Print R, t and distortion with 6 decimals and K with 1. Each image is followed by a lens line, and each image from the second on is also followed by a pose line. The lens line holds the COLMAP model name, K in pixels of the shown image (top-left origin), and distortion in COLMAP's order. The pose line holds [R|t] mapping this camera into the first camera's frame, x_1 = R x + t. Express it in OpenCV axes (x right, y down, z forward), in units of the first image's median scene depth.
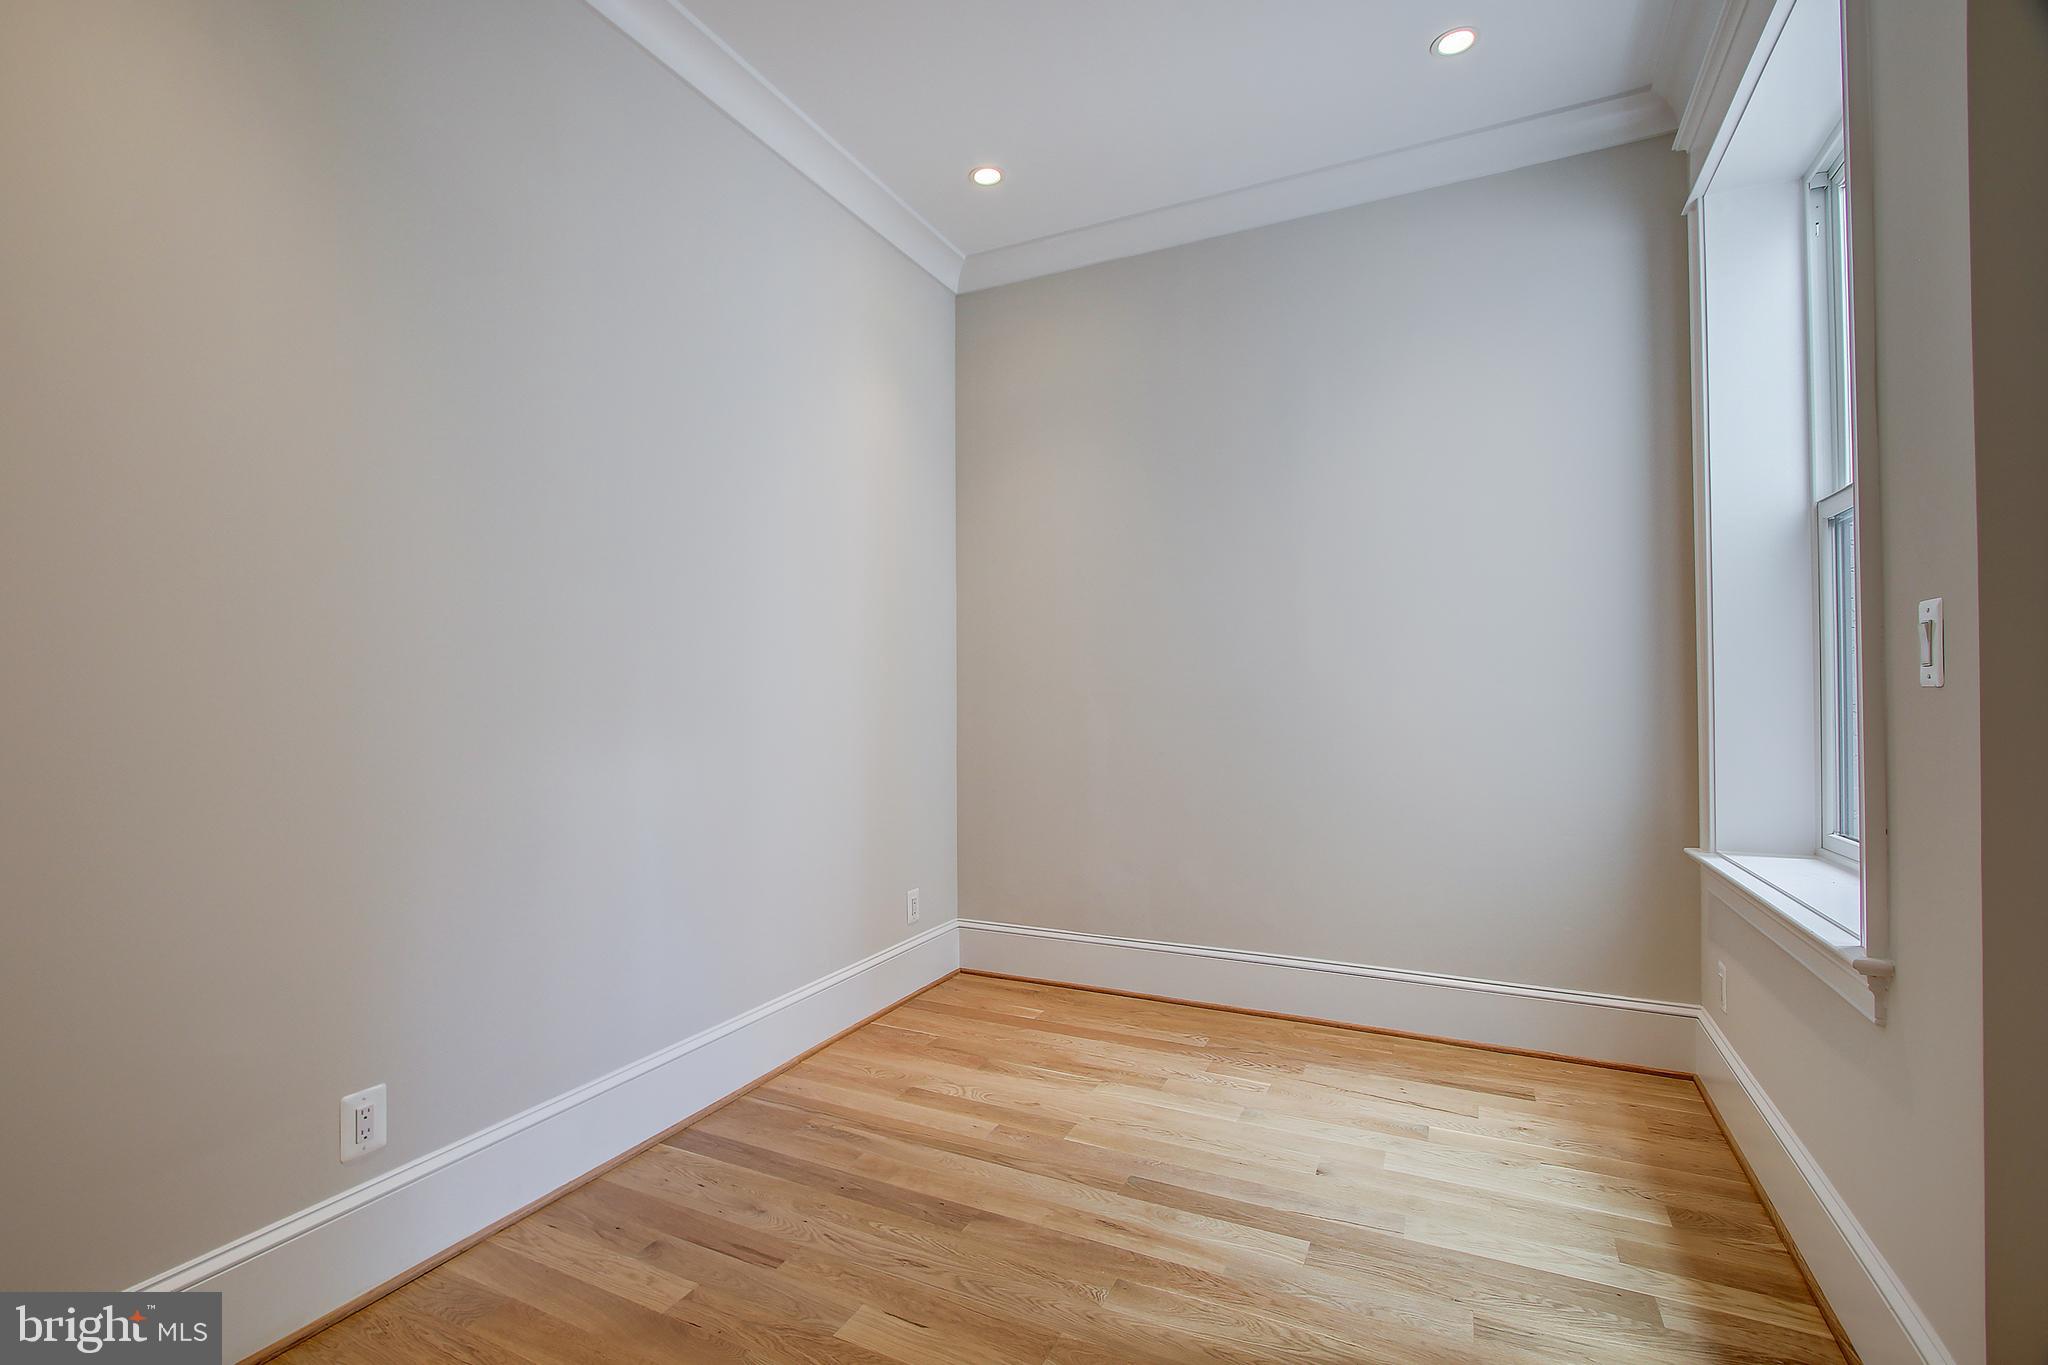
lens RADIAL K [[944.1, 0, 978.2], [0, 944.1, 694.9], [0, 0, 1]] dist [-0.017067, 0.000846]
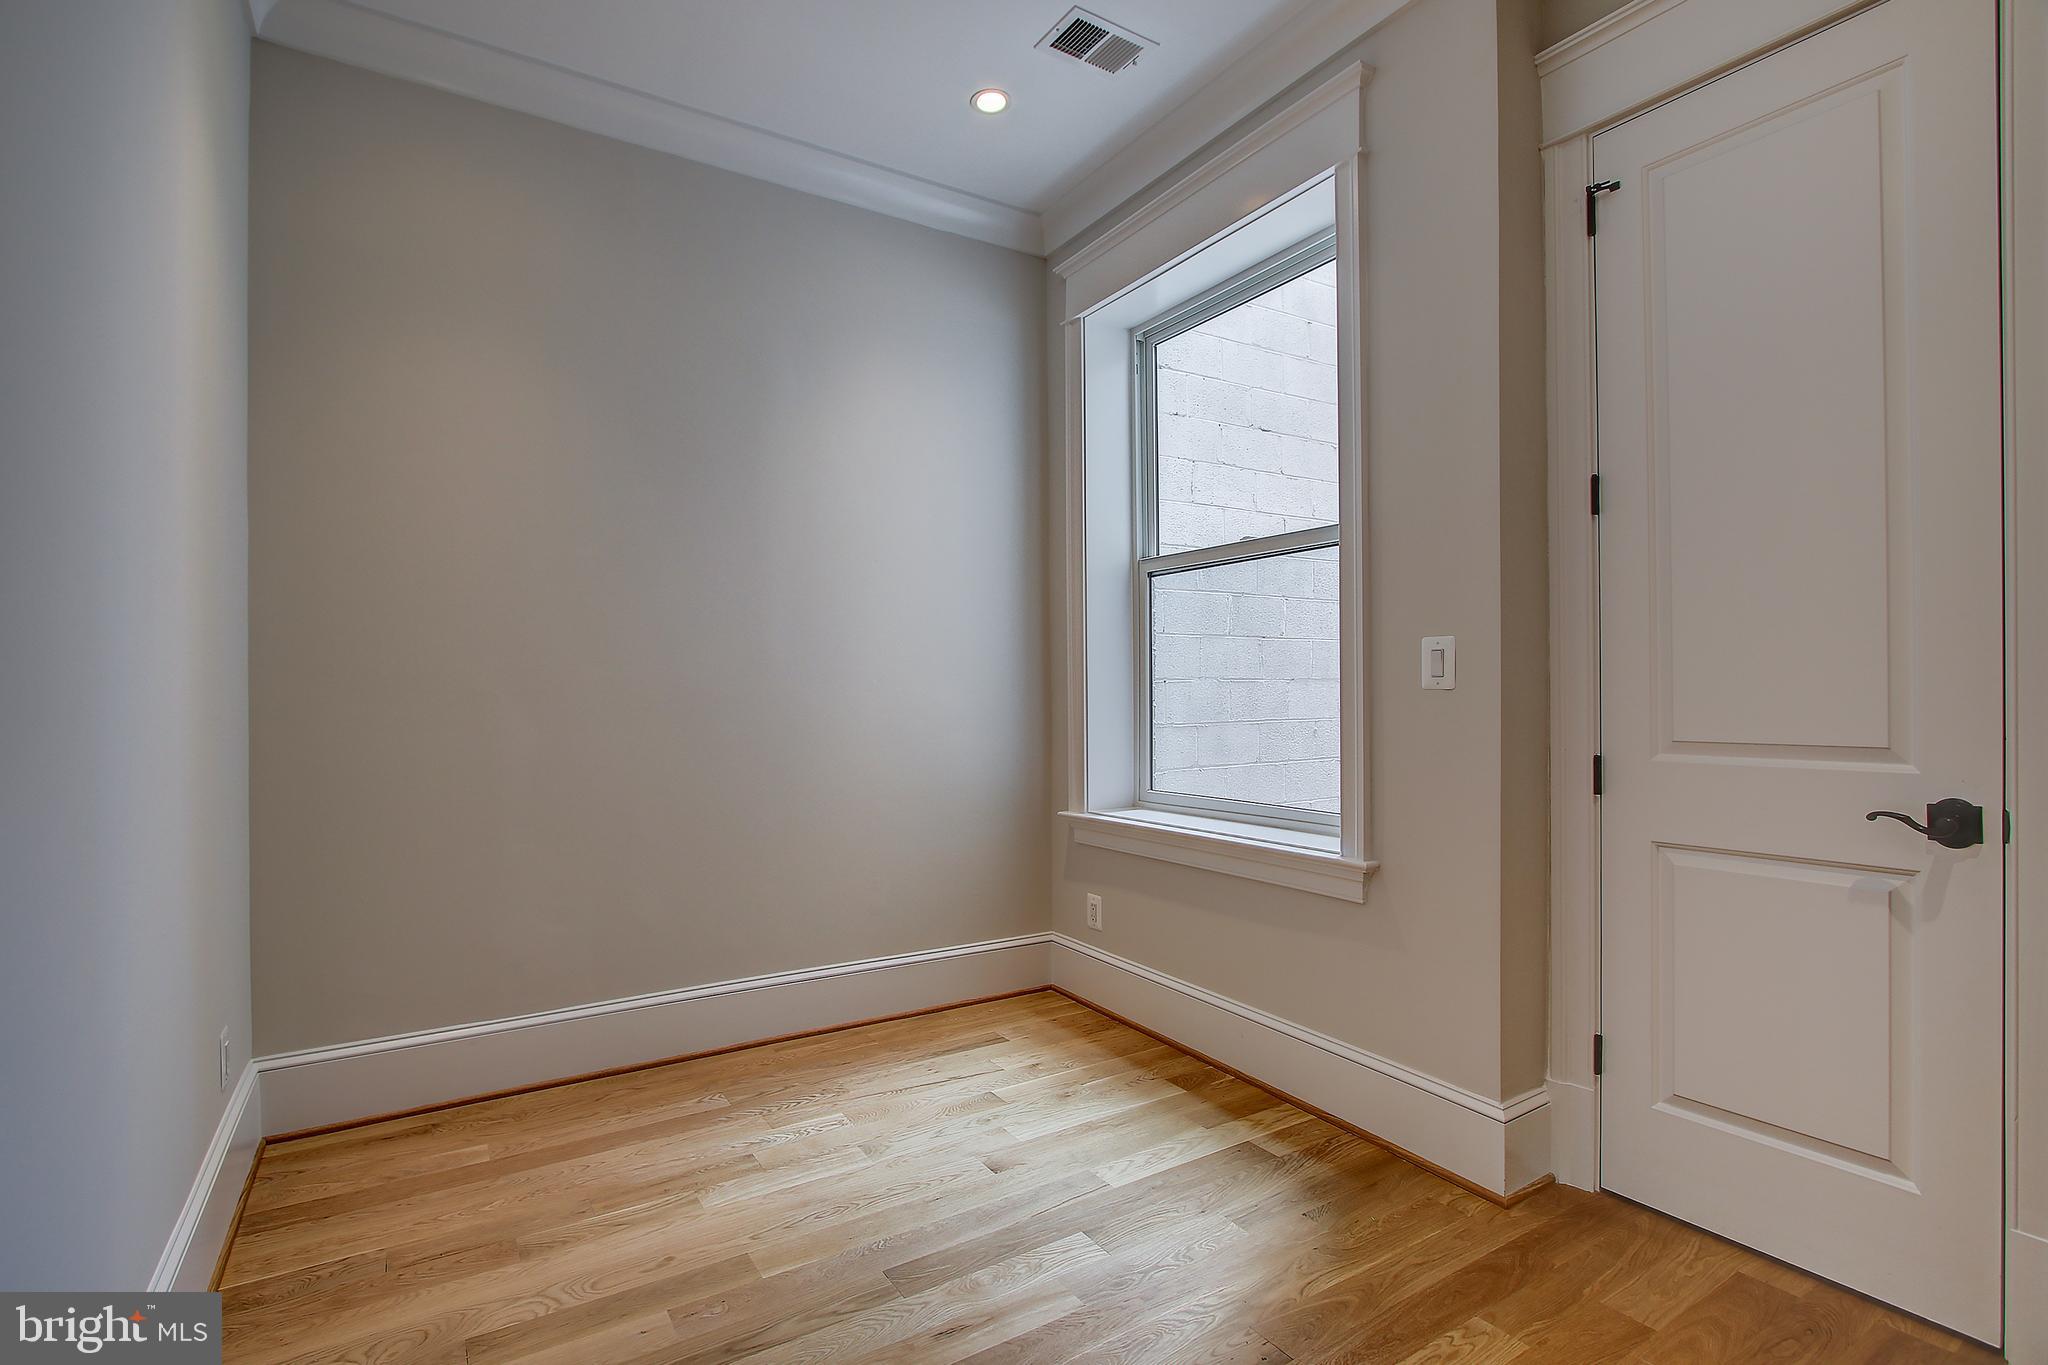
lens RADIAL K [[944.1, 0, 978.2], [0, 944.1, 694.9], [0, 0, 1]] dist [-0.017067, 0.000846]
pose [[0.521663, -0.002635, 0.853147, -0.421354], [-0.000799, 0.999993, 0.003576, -0.000248], [-0.853151, -0.002547, 0.521658, 0.420066]]
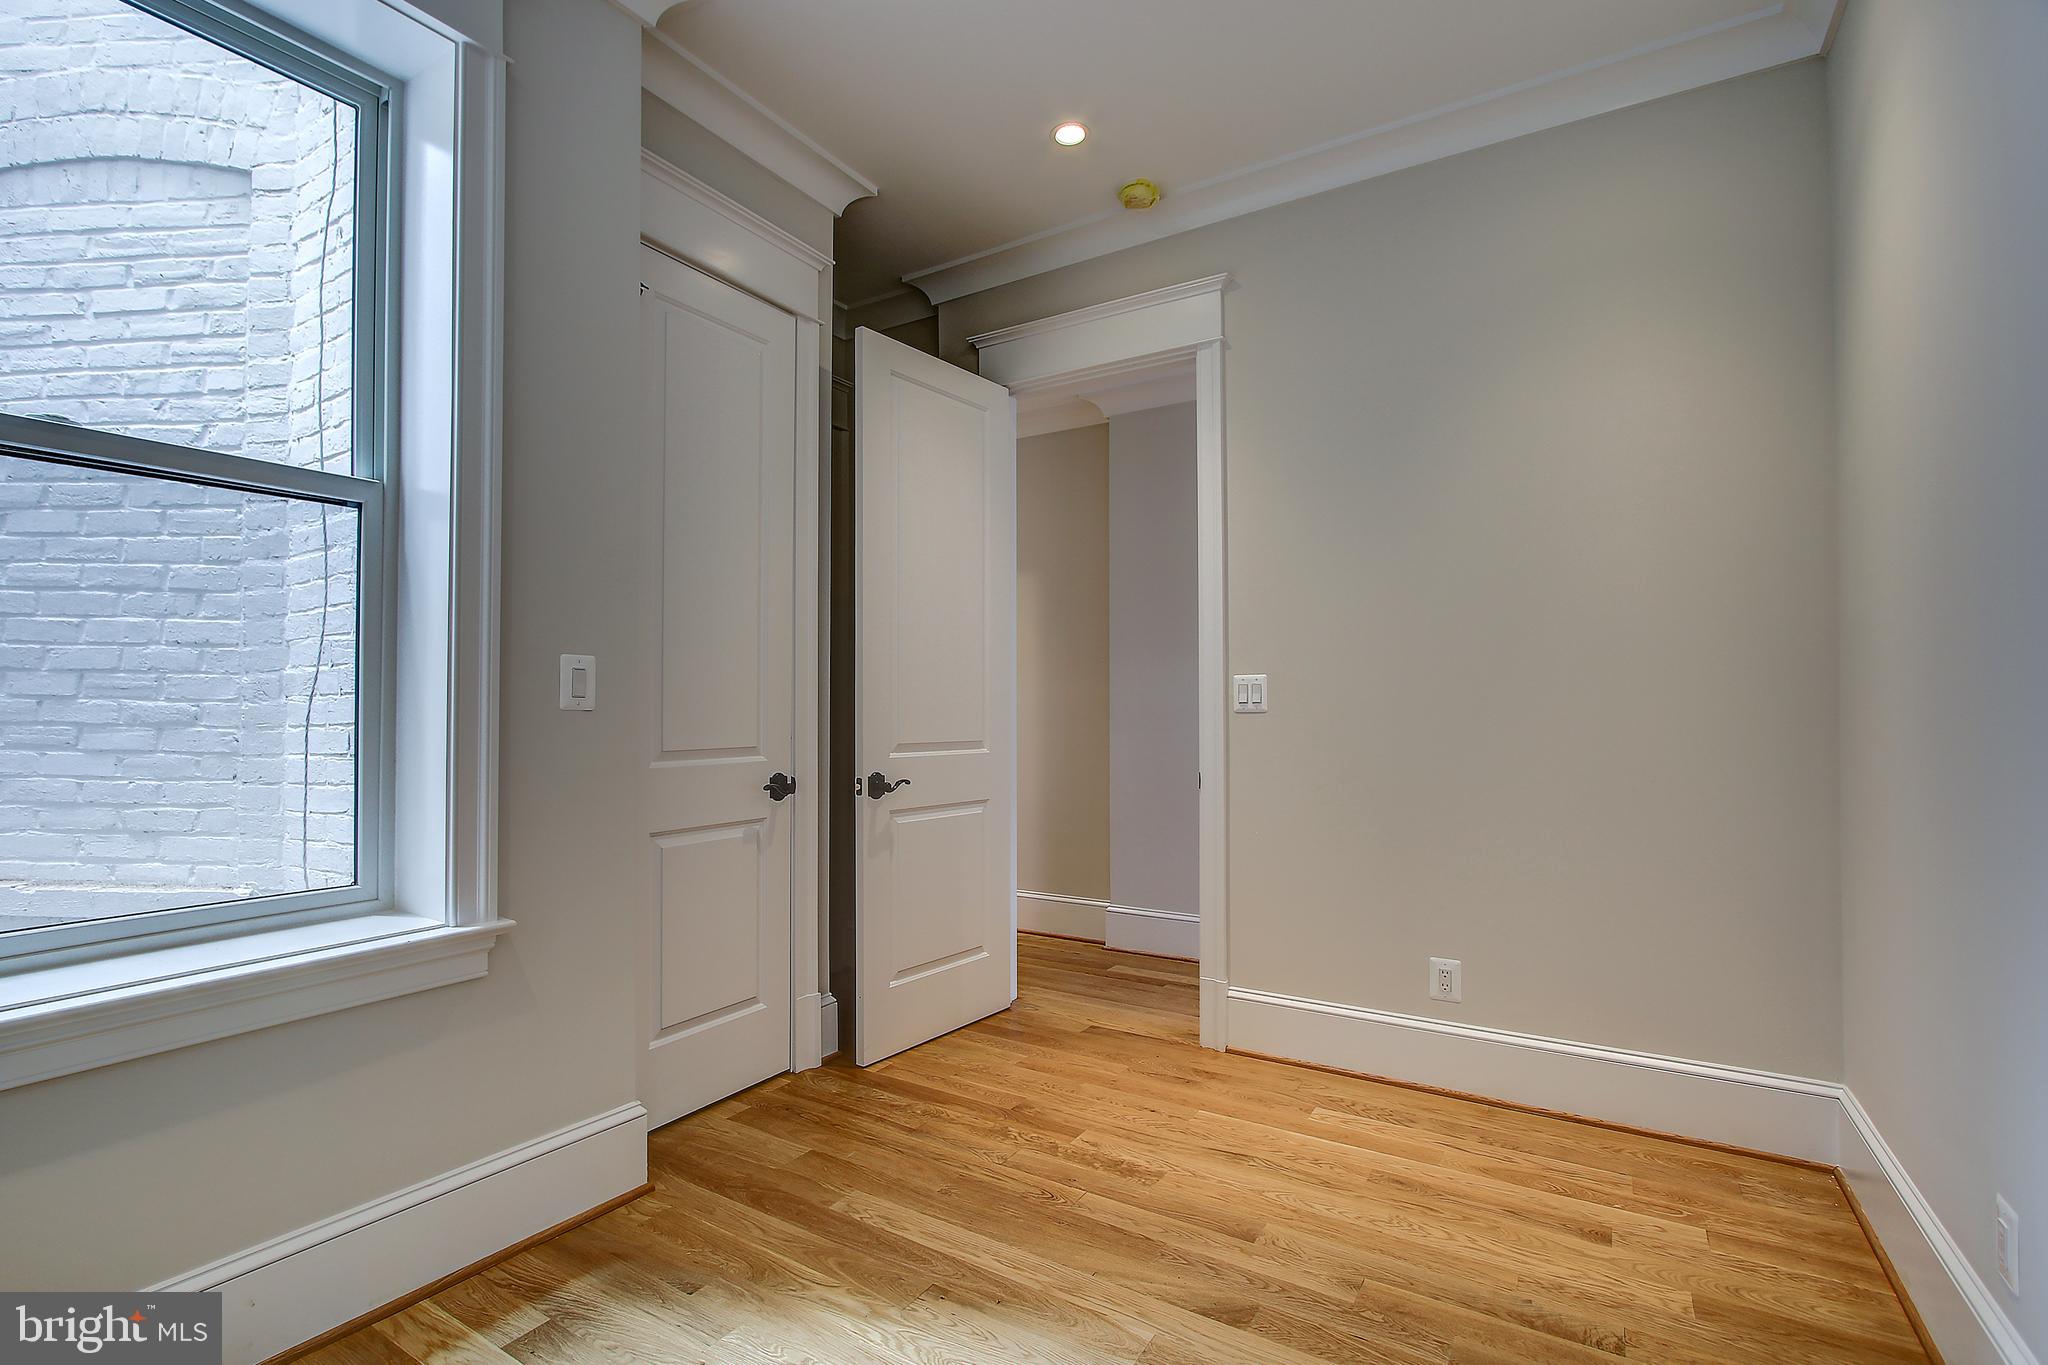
lens RADIAL K [[944.1, 0, 978.2], [0, 944.1, 694.9], [0, 0, 1]] dist [-0.017067, 0.000846]
pose [[-0.994823, 0.002137, 0.101603, 0.096958], [0.000186, 0.999816, -0.019206, -0.000360], [-0.101626, -0.019088, -0.994640, 1.278226]]
